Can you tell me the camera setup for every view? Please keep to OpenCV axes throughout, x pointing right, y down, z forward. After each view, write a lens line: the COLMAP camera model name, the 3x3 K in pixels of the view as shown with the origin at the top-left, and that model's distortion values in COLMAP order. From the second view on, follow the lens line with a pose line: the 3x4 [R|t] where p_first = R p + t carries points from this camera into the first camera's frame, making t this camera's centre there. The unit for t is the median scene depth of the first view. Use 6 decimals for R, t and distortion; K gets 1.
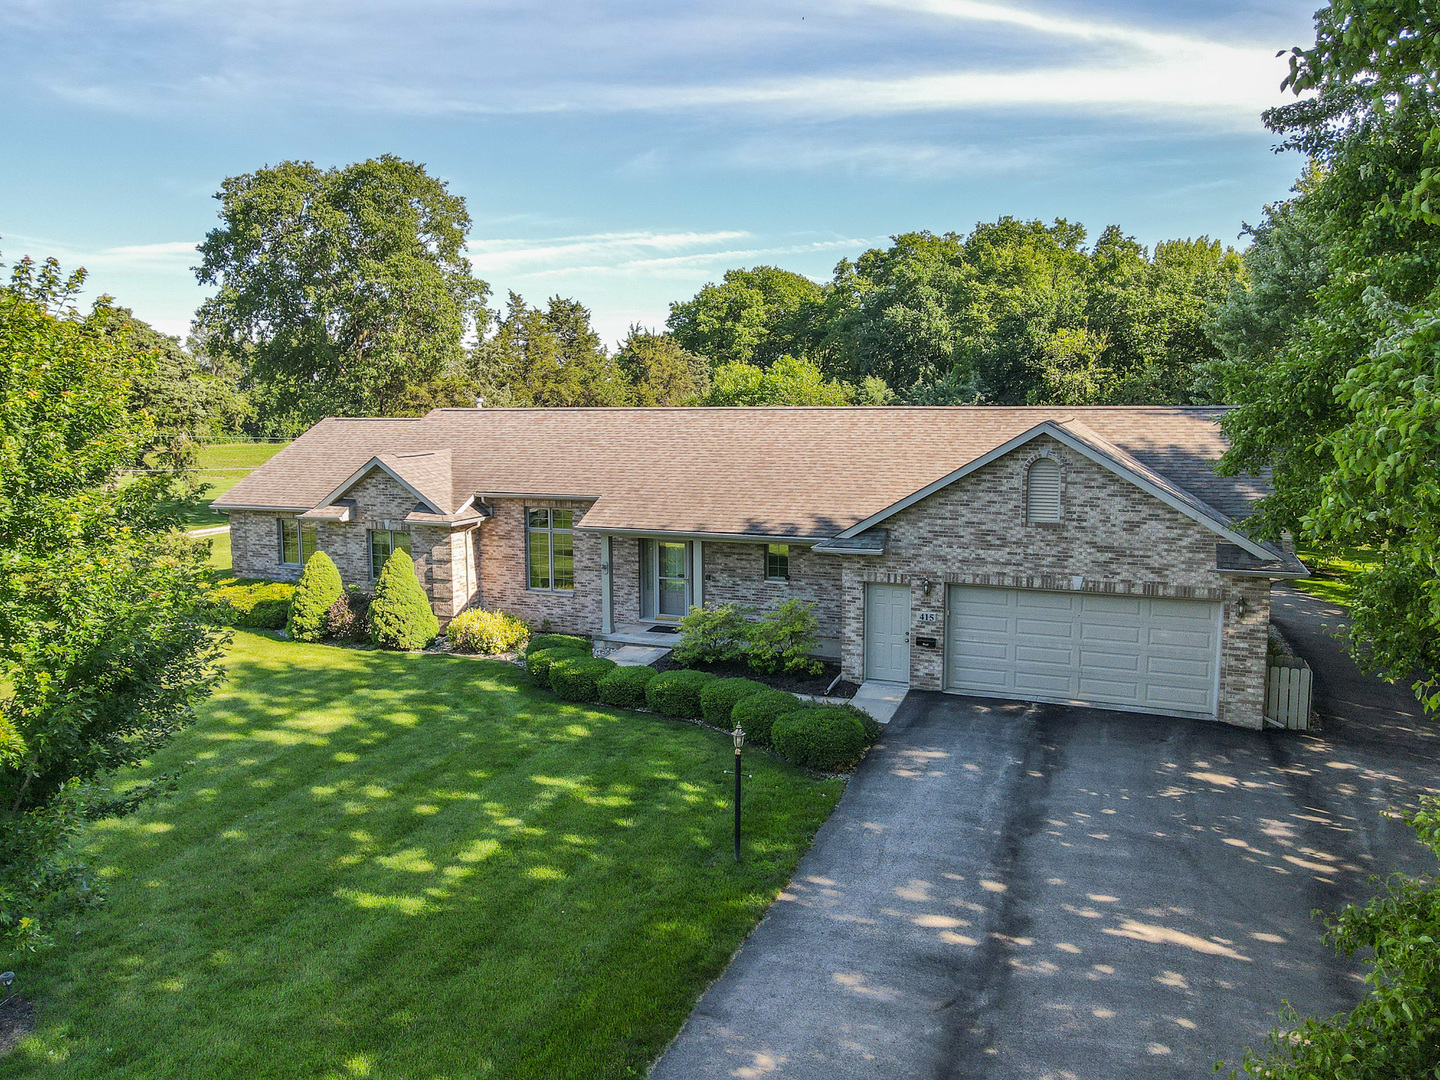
lens RADIAL K [[1042.9, 0, 716.9], [0, 1042.9, 498.3], [0, 0, 1]] dist [0.003277, 0.002109]
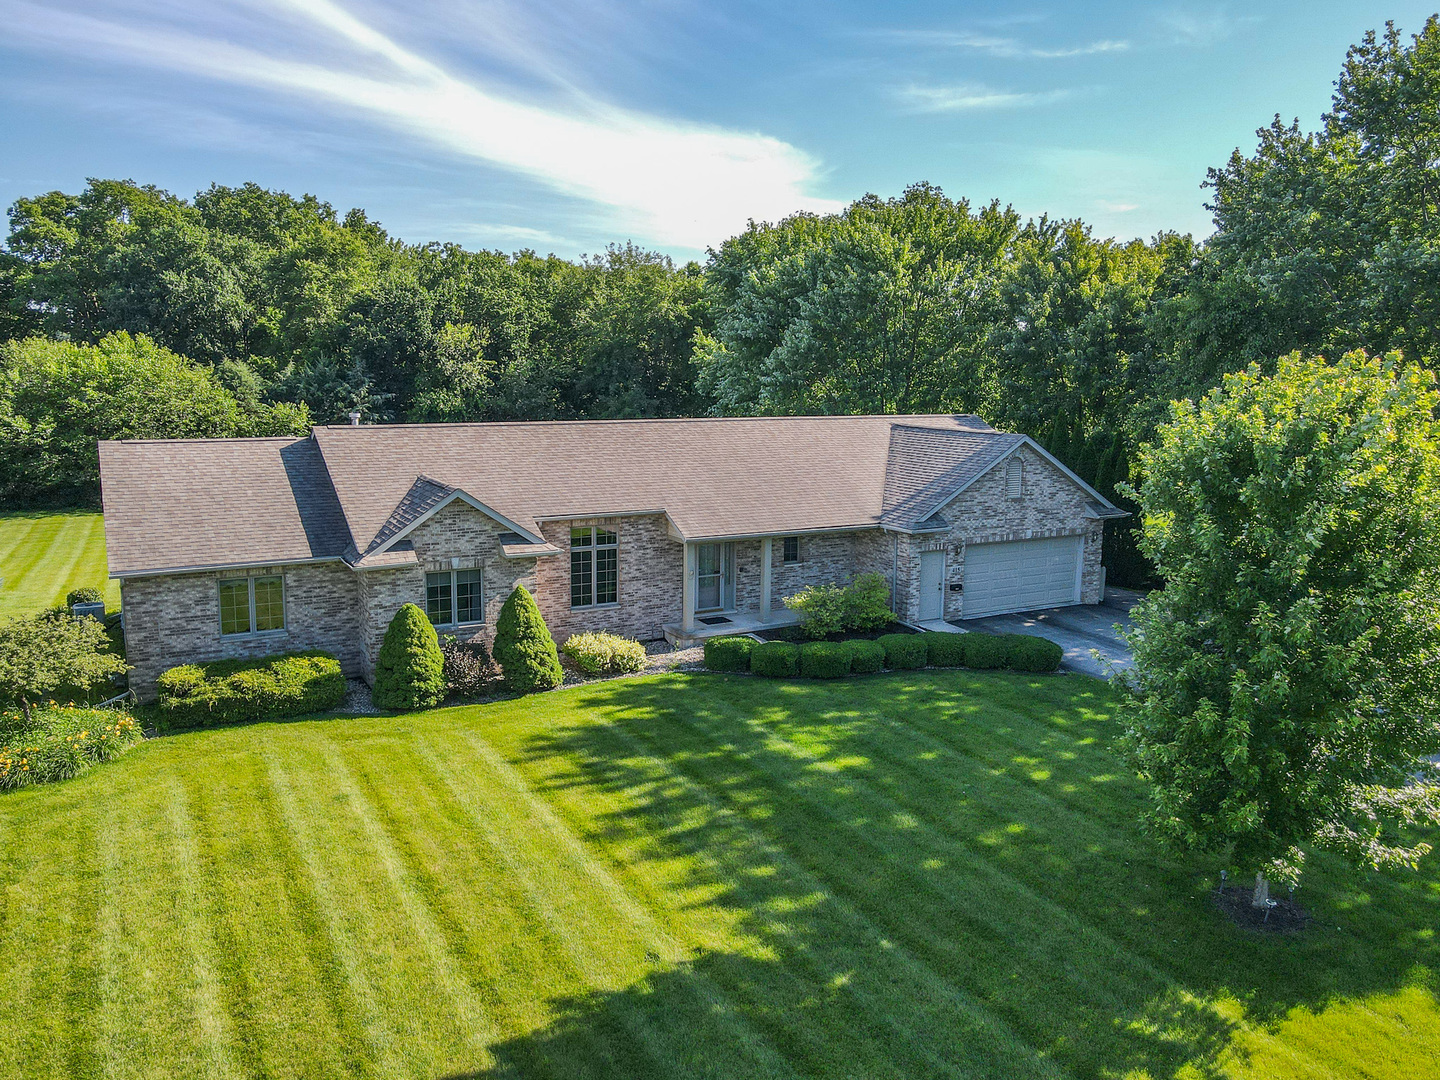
lens RADIAL K [[1094.4, 0, 708.5], [0, 1094.4, 522.2], [0, 0, 1]] dist [0.005404, 0.004109]
pose [[0.614960, -0.097913, 0.782456, -1.138075], [0.059441, 0.995194, 0.077818, -0.086784], [-0.786315, -0.001345, 0.617824, 0.314467]]
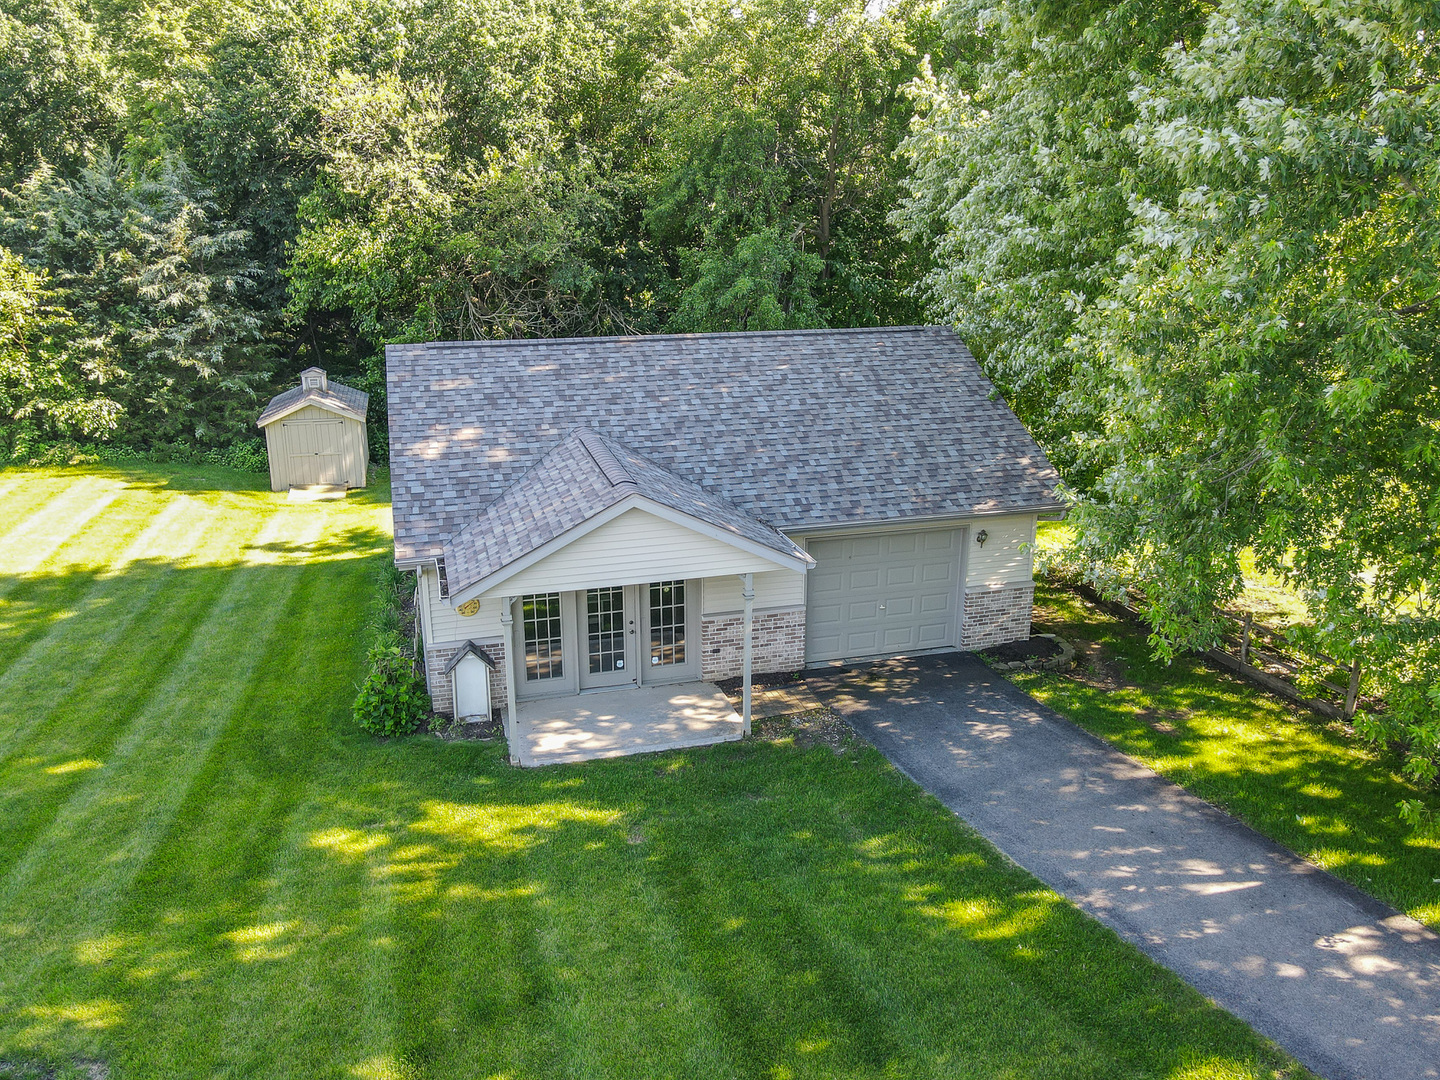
lens RADIAL K [[1134.4, 0, 719.9], [0, 1134.4, 486.0], [0, 0, 1]] dist [0.007546, 0.005161]
pose [[0.787163, -0.150951, 0.597987, 0.358744], [0.051198, 0.982232, 0.180552, -0.173833], [-0.614617, -0.111508, 0.780905, 1.375658]]
